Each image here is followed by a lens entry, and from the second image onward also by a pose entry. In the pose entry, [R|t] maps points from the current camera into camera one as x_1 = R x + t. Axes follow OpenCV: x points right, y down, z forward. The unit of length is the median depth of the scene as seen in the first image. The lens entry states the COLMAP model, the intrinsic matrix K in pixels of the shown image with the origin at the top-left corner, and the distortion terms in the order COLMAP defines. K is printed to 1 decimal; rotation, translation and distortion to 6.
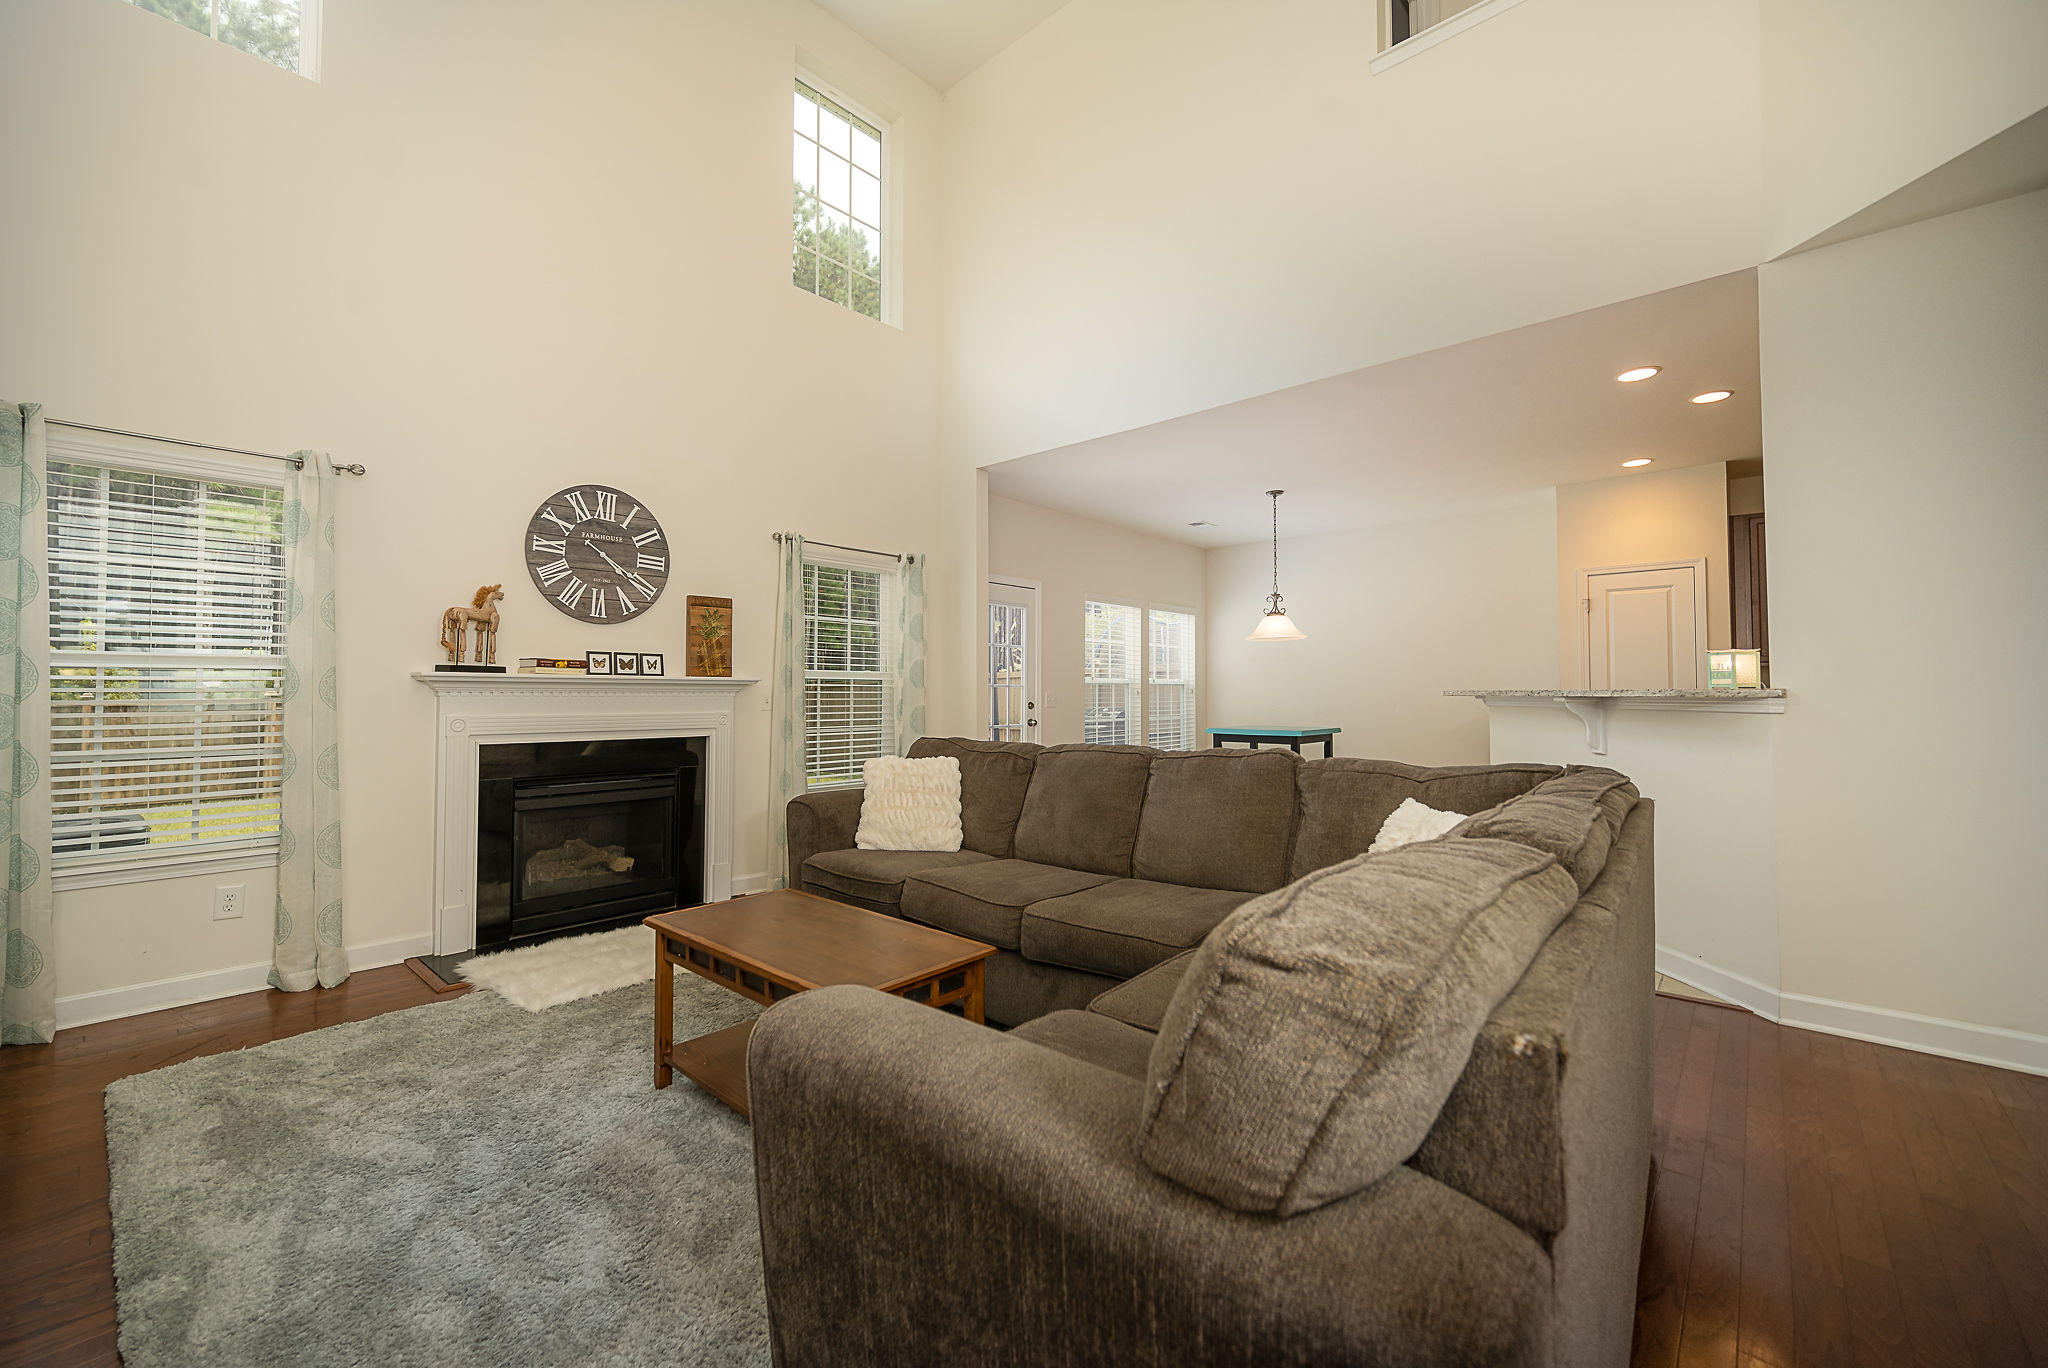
lens RADIAL K [[850.9, 0, 1018.6], [0, 850.9, 660.3], [0, 0, 1]] dist [-0.000052, -0.000055]
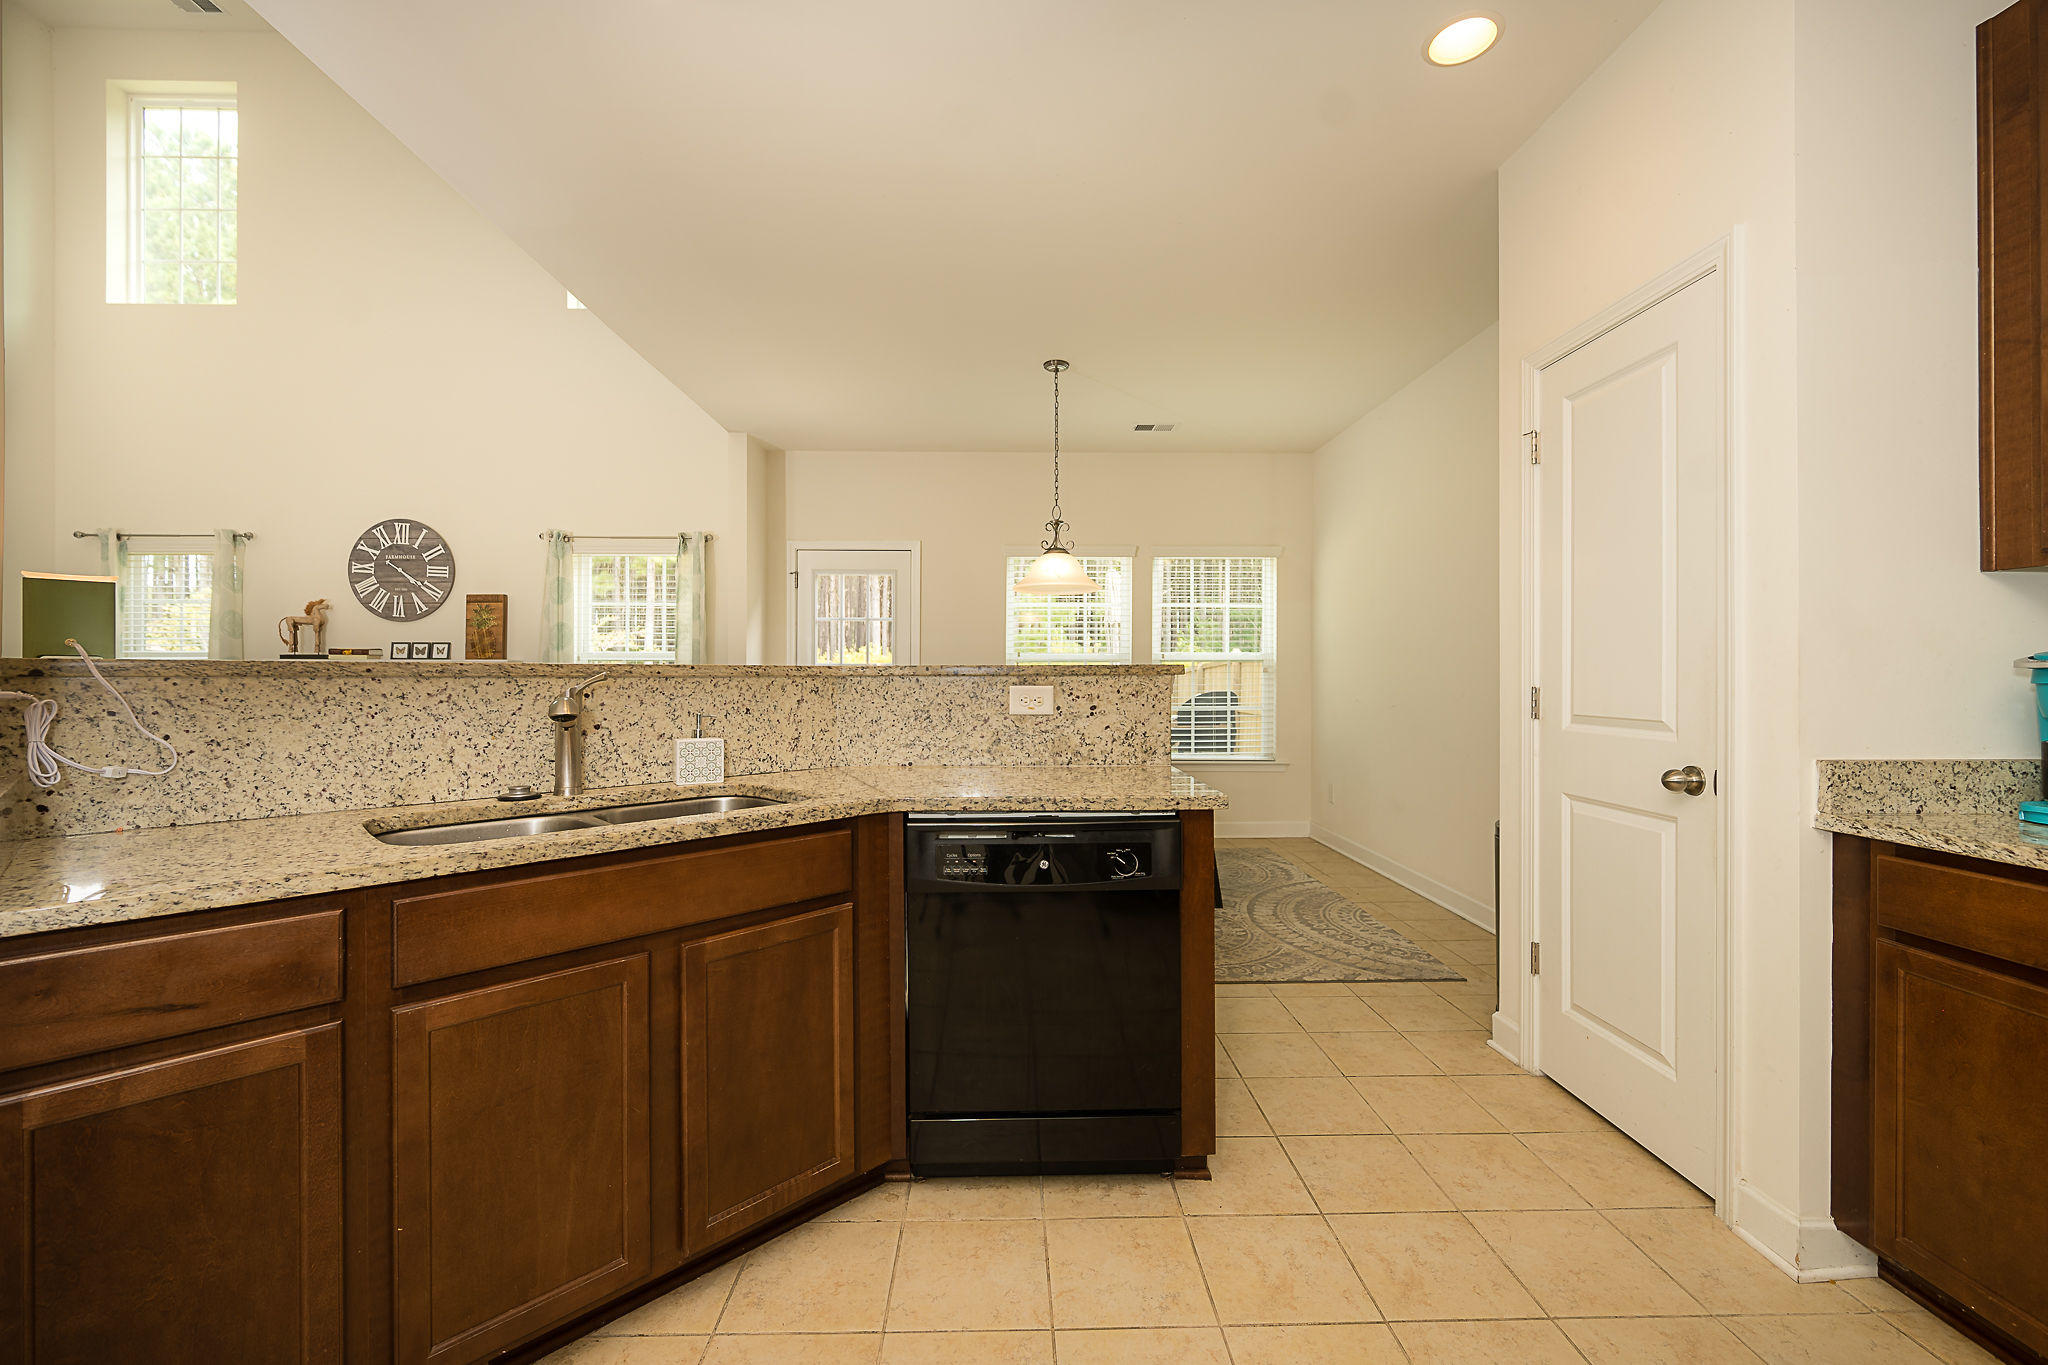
lens RADIAL K [[833.0, 0, 1020.5], [0, 833.0, 672.3], [0, 0, 1]] dist [-0.001315, -0.000296]
pose [[0.682597, -0.001729, -0.730793, 1.134576], [0.029340, 0.999256, 0.025041, 0.033140], [0.730206, -0.038535, 0.682139, 0.805357]]
